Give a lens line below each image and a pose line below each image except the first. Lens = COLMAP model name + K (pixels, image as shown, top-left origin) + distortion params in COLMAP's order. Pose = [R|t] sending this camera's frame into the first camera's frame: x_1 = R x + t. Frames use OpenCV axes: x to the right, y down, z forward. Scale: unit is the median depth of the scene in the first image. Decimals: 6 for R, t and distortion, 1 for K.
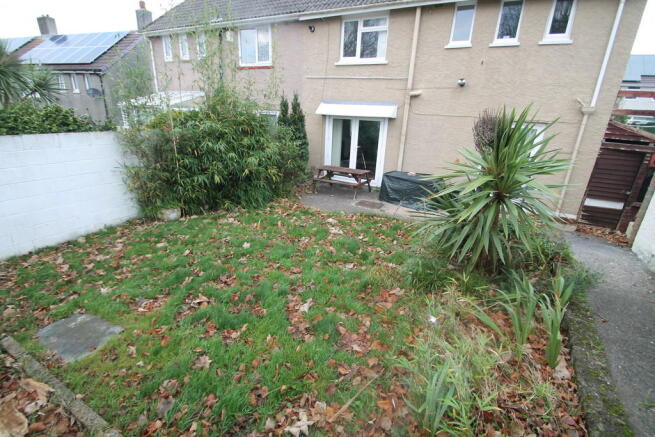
lens RADIAL K [[311.9, 0, 325.4], [0, 311.9, 236.4], [0, 0, 1]] dist [-0.003327, -0.000934]
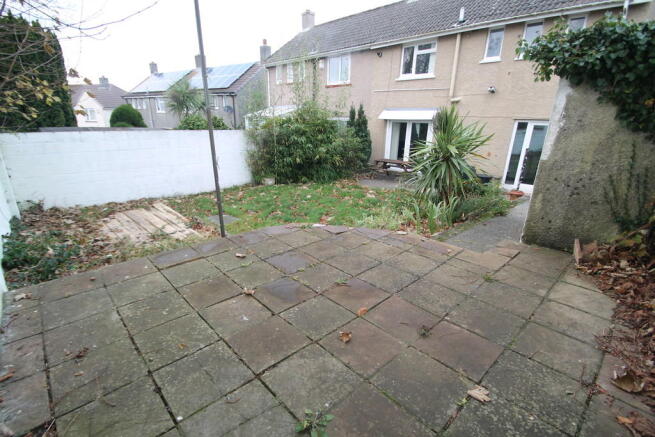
lens RADIAL K [[311.9, 0, 325.4], [0, 311.9, 236.4], [0, 0, 1]] dist [-0.003327, -0.000934]
pose [[0.956394, 0.078733, -0.281269, 0.189524], [-0.086827, 0.996088, -0.016408, 0.157558], [0.278877, 0.040114, 0.959489, -0.333529]]
